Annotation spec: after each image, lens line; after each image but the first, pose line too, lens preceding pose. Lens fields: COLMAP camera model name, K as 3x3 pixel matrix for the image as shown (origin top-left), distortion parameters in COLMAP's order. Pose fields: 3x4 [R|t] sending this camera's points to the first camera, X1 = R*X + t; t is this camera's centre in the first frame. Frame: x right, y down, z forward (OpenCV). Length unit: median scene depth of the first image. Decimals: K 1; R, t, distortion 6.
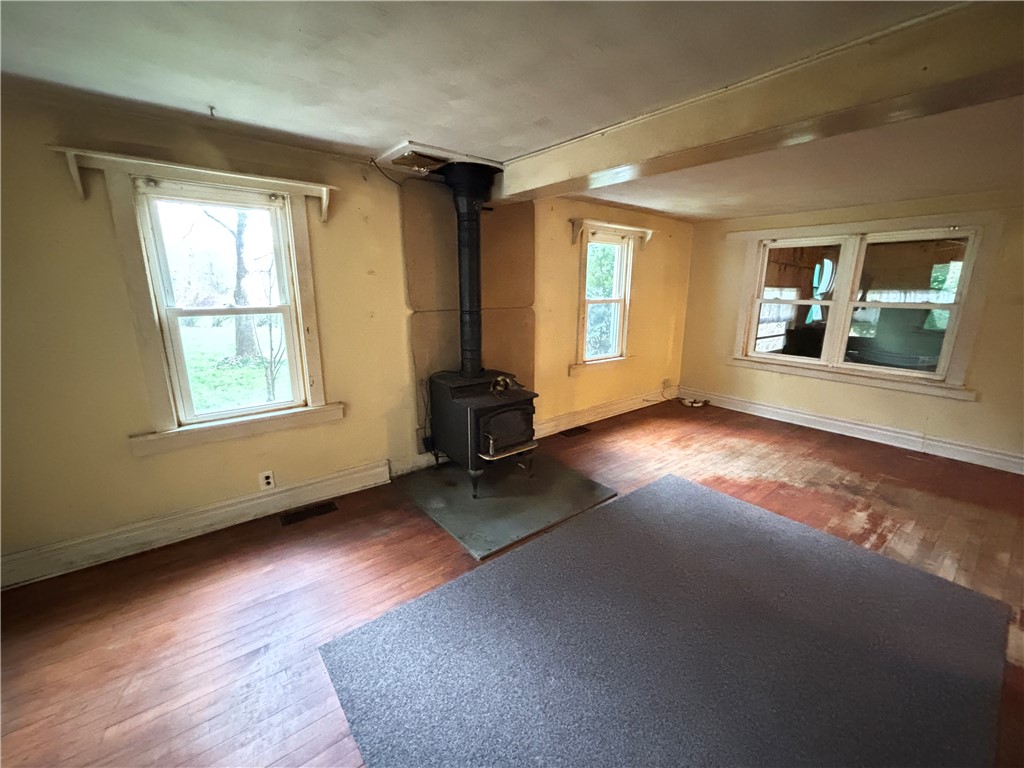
lens RADIAL K [[415.6, 0, 517.8], [0, 415.6, 379.5], [0, 0, 1]] dist [0.001258, 0.000395]
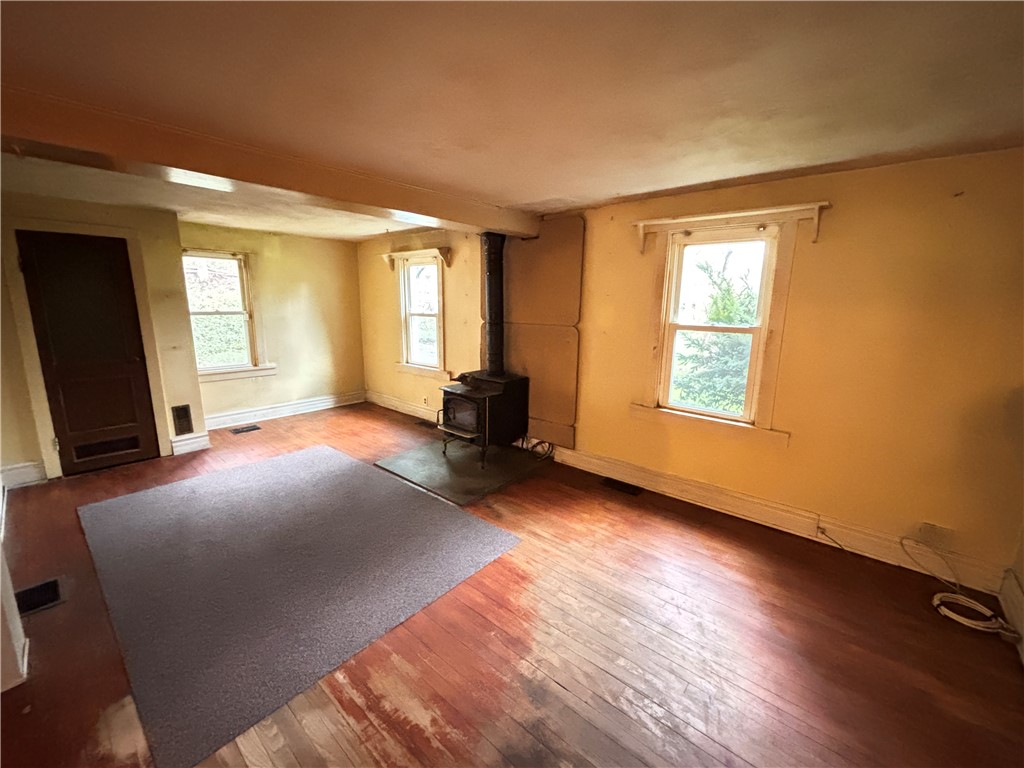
lens RADIAL K [[415.6, 0, 504.9], [0, 415.6, 377.5], [0, 0, 1]] dist [0.001258, 0.000395]
pose [[0.174143, 0.168655, -0.970170, 1.109564], [-0.235412, 0.963786, 0.125289, -0.163760], [0.956167, 0.206571, 0.207540, 0.772638]]
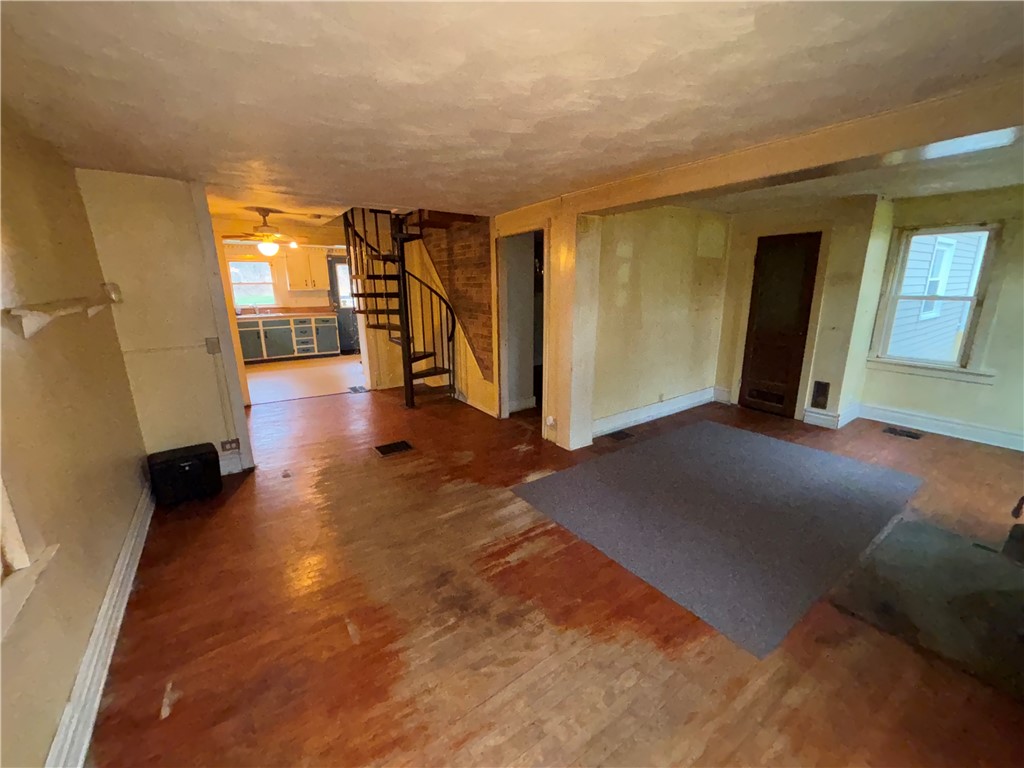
lens RADIAL K [[415.6, 0, 527.0], [0, 415.6, 380.5], [0, 0, 1]] dist [0.001258, 0.000395]
pose [[-0.999127, -0.011340, 0.040206, 0.658687], [0.007760, 0.895312, 0.445372, -0.311014], [-0.041048, 0.445296, -0.894442, 1.361412]]
